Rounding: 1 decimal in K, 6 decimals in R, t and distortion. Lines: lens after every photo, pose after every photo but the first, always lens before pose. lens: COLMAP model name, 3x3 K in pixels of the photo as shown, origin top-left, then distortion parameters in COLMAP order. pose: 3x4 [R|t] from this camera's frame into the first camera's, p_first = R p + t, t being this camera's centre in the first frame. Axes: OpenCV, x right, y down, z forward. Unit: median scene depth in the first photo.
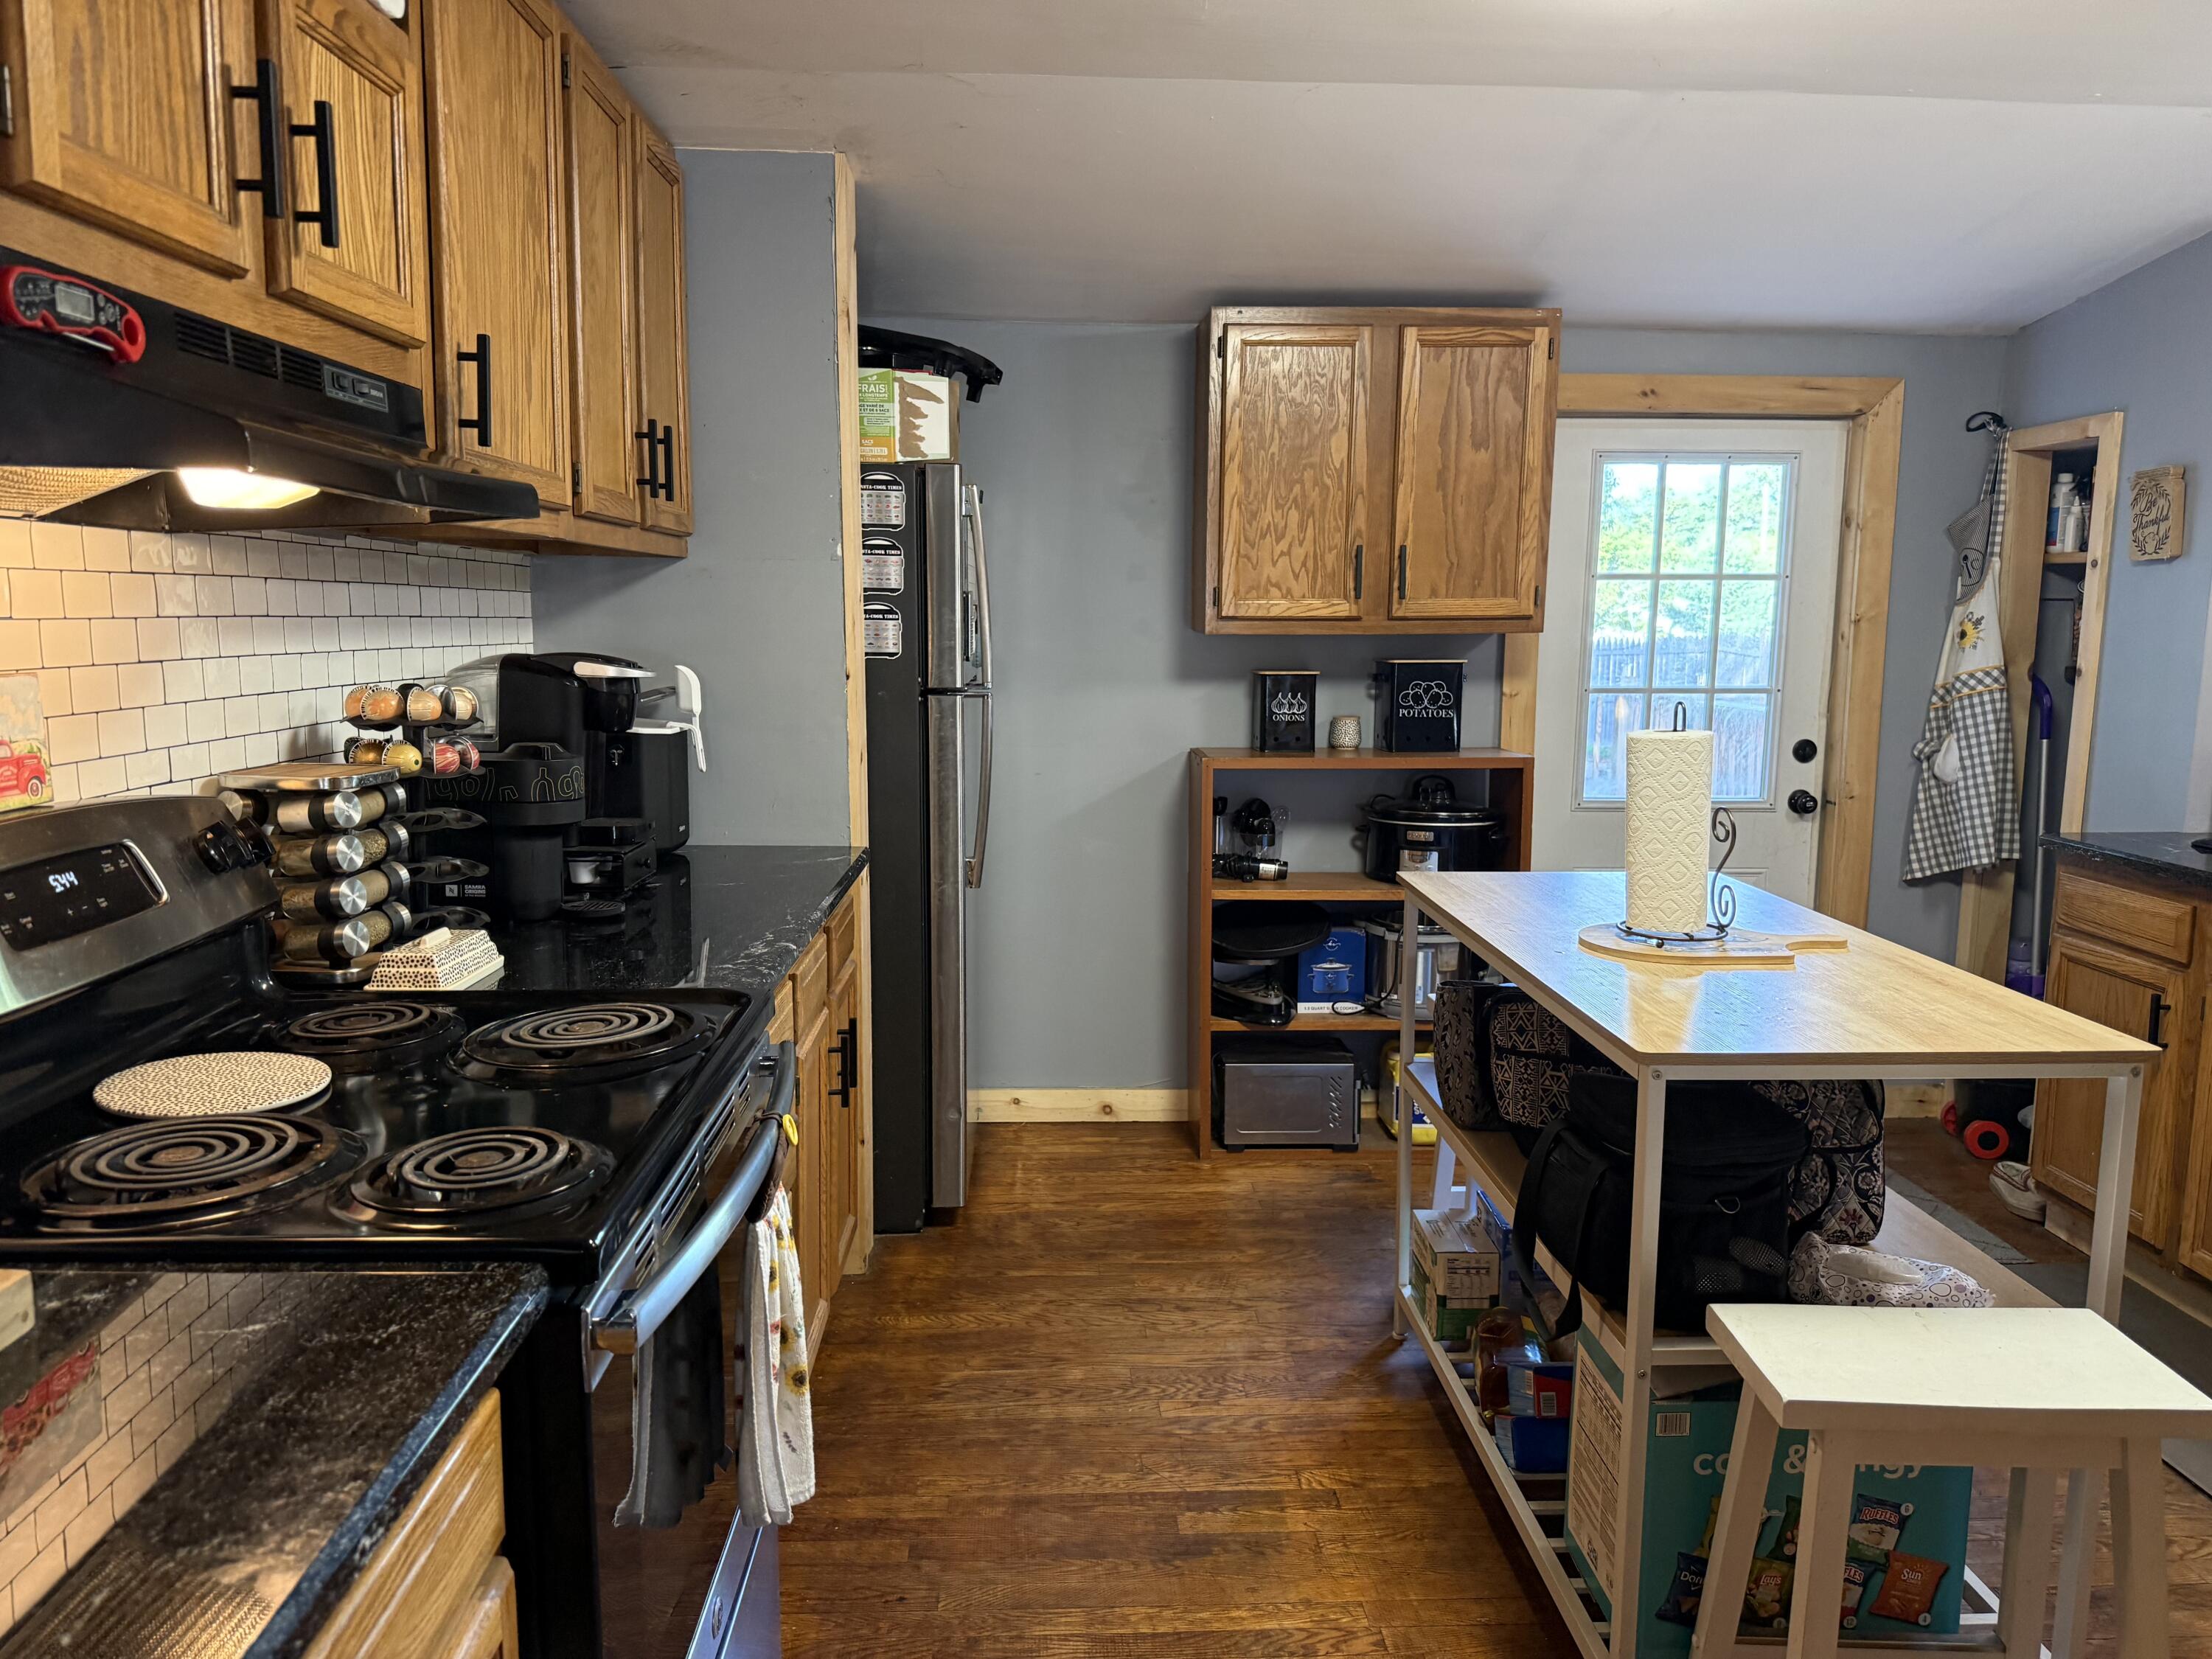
lens RADIAL K [[1561.2, 0, 1102.0], [0, 1561.2, 835.0], [0, 0, 1]] dist [0.068767, -0.086900]
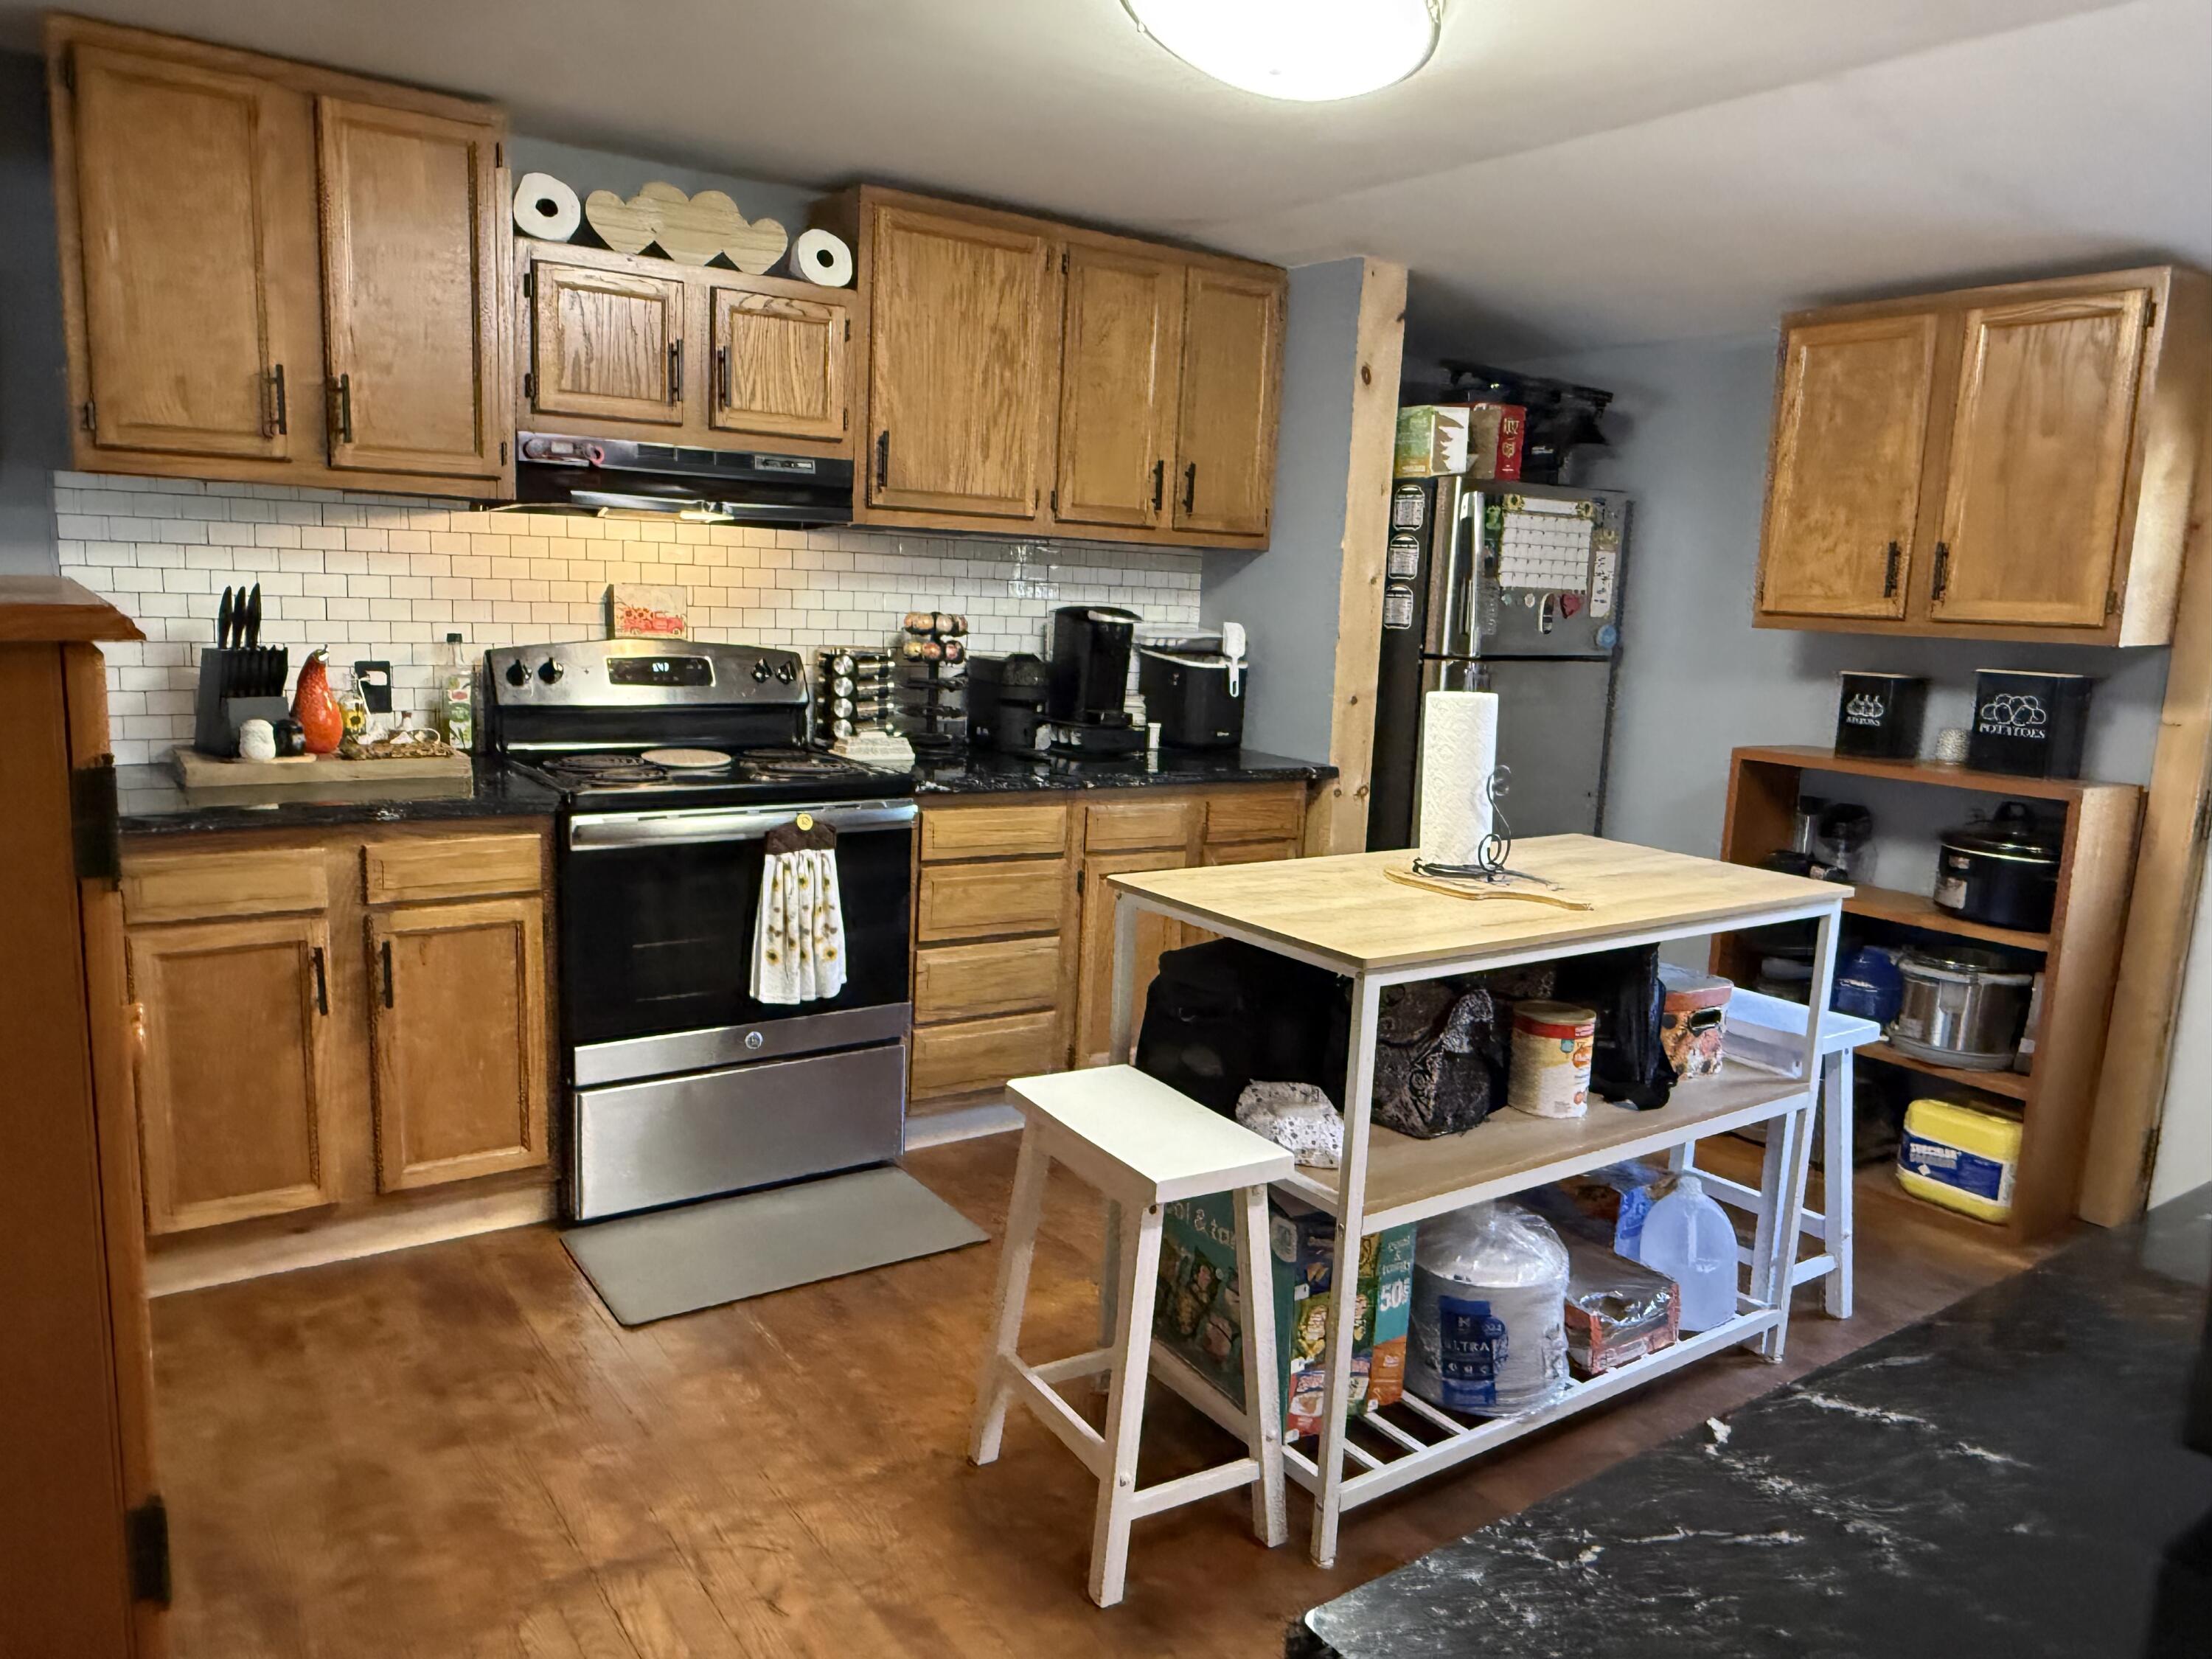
lens RADIAL K [[1561.2, 0, 1110.8], [0, 1561.2, 842.7], [0, 0, 1]] dist [0.068767, -0.086900]
pose [[0.538294, 0.161084, -0.827219, 0.748297], [-0.161798, 0.983057, 0.086143, -0.010858], [0.827080, 0.087472, 0.555237, 0.086562]]
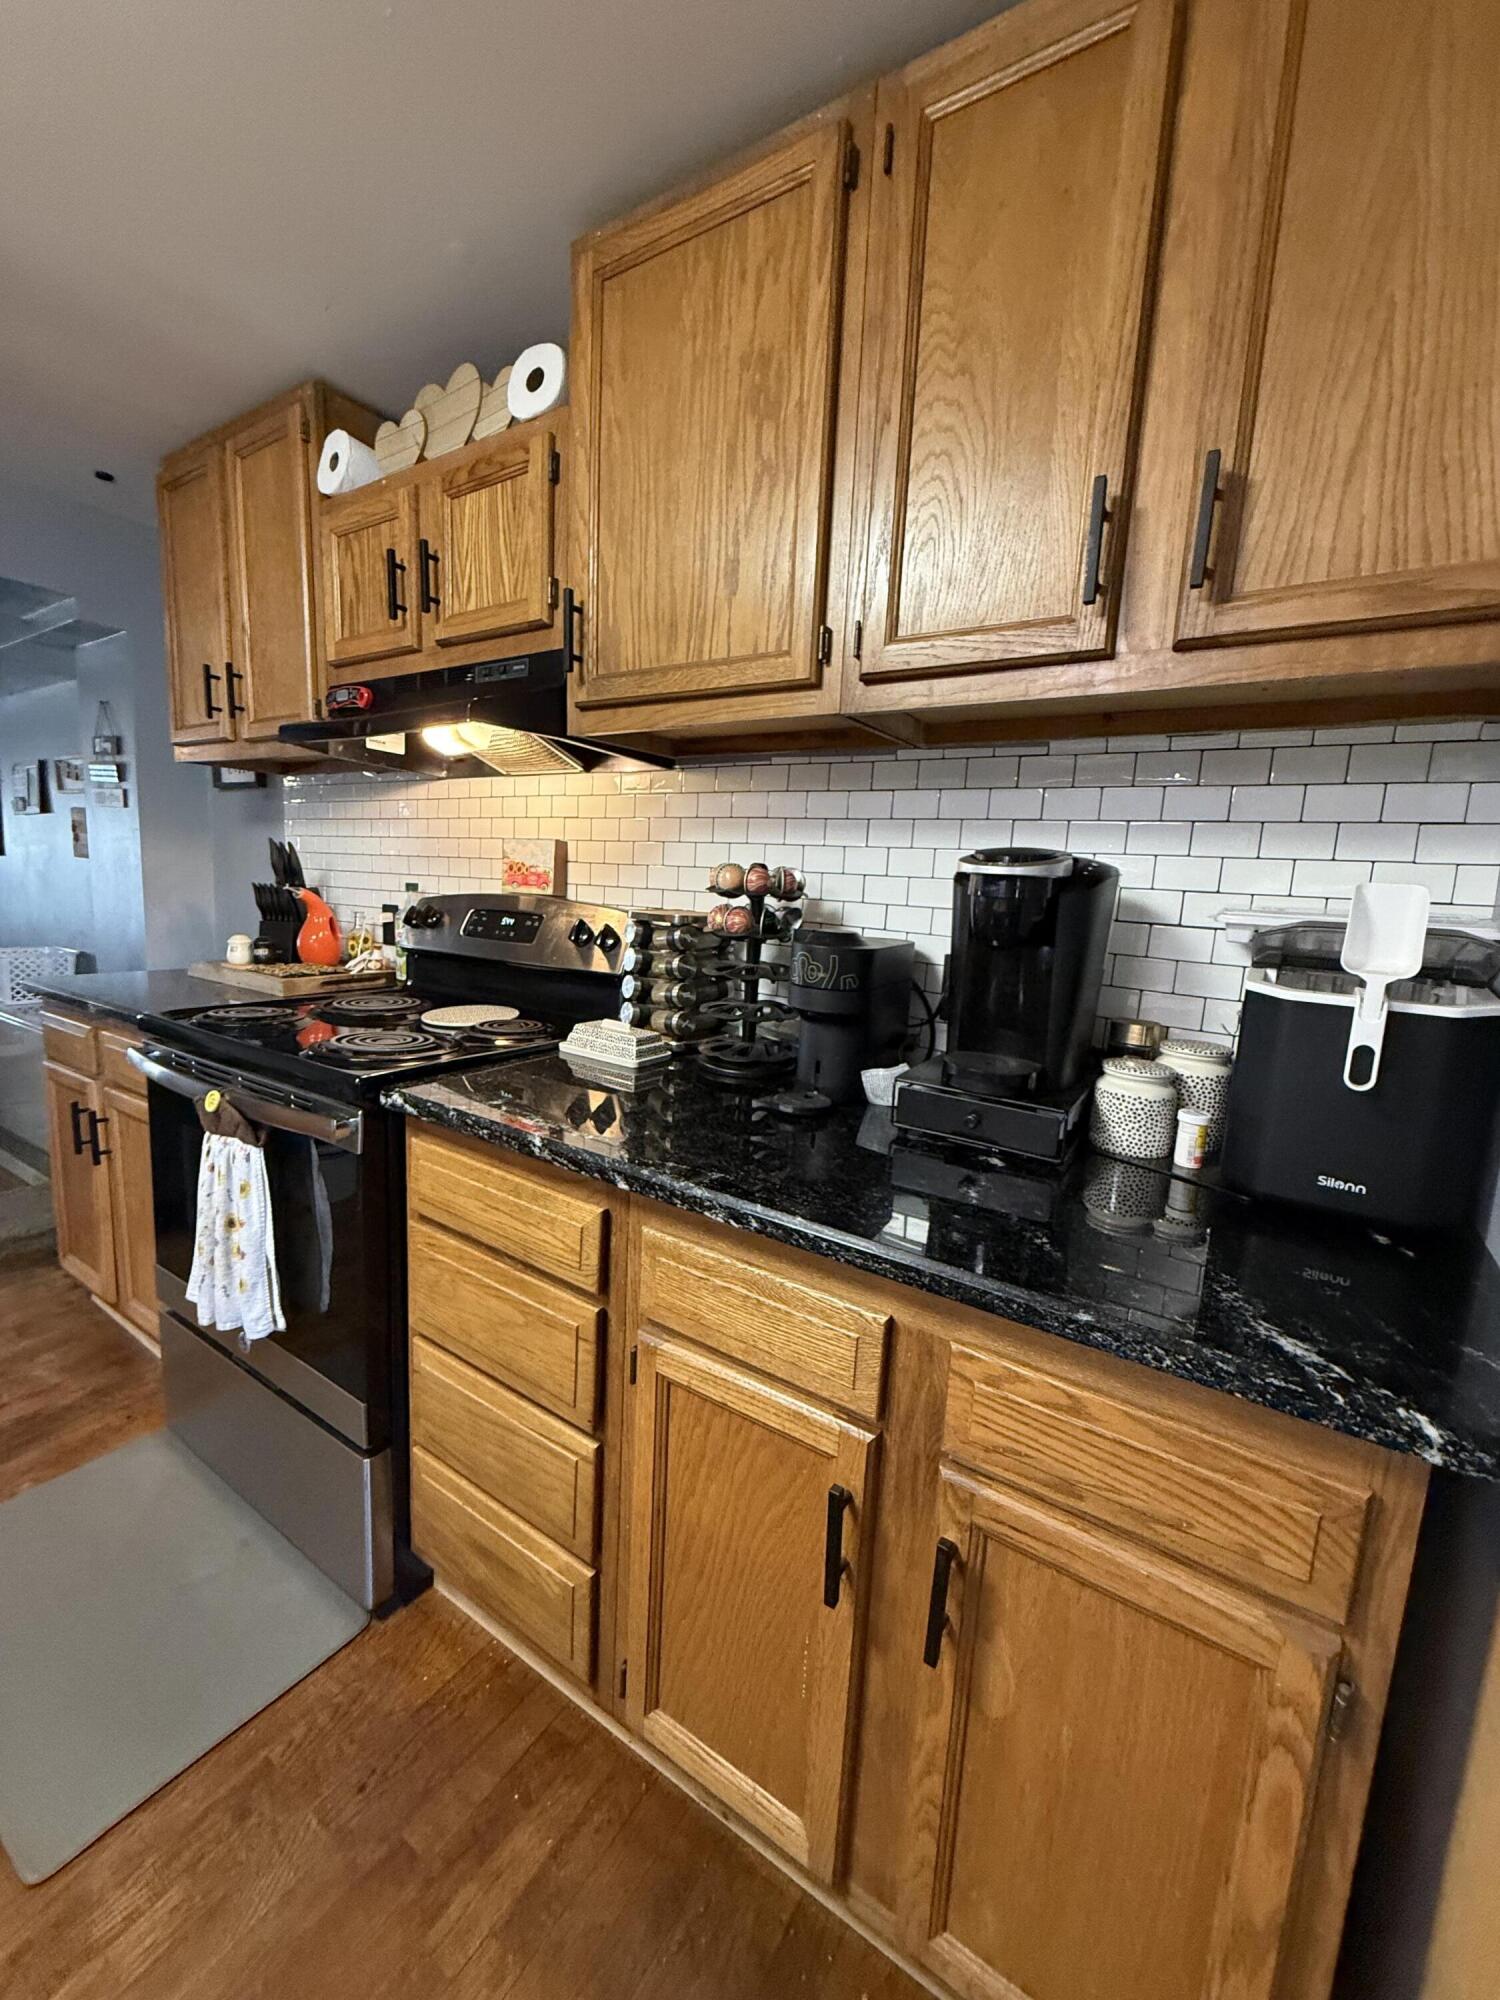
lens RADIAL K [[807.9, 0, 741.5], [0, 807.9, 995.4], [0, 0, 1]] dist [0.003285, -0.000192]
pose [[-0.591929, 0.082264, -0.801781, 0.049381], [-0.164826, 0.961399, 0.220327, -0.079148], [0.788956, 0.262572, -0.555521, 0.813240]]
